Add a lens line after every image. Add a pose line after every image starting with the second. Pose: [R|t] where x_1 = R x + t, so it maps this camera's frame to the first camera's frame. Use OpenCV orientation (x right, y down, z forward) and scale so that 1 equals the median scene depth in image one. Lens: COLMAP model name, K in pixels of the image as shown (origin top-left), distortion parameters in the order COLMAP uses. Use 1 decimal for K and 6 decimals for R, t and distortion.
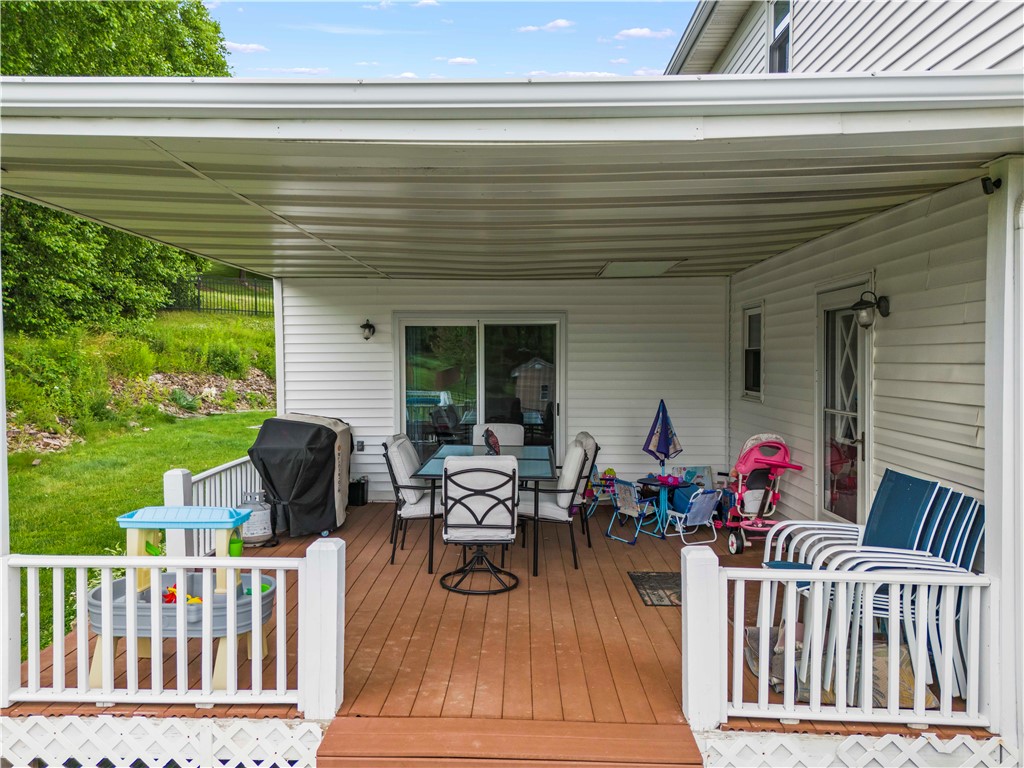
lens RADIAL K [[751.7, 0, 507.4], [0, 751.7, 376.6], [0, 0, 1]] dist [0.081720, -0.087993]
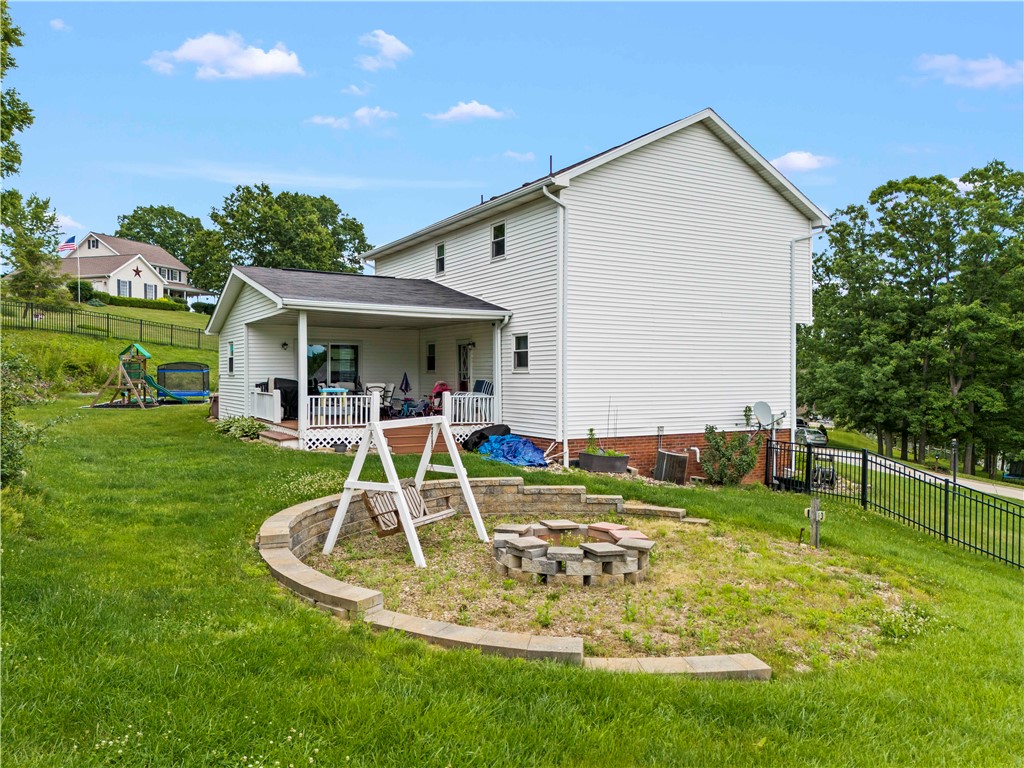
lens RADIAL K [[734.9, 0, 513.7], [0, 734.9, 360.2], [0, 0, 1]] dist [0.096328, -0.128730]
pose [[0.843787, 0.028109, 0.535942, -1.329024], [0.001694, 0.998483, -0.055036, 0.193092], [-0.536676, 0.047347, 0.842459, -2.244139]]
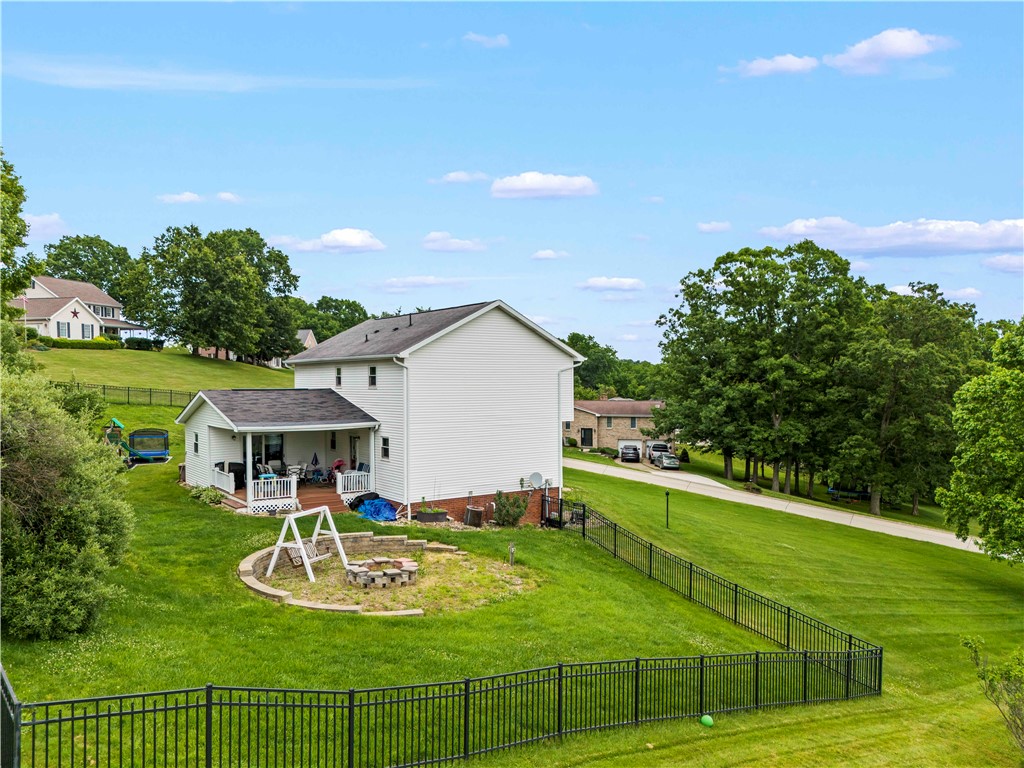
lens RADIAL K [[751.7, 0, 507.4], [0, 751.7, 376.6], [0, 0, 1]] dist [0.081720, -0.087993]
pose [[0.799198, 0.014800, 0.600886, -2.144123], [0.008592, 0.999313, -0.036041, -0.334867], [-0.601006, 0.033967, 0.798522, -4.438434]]
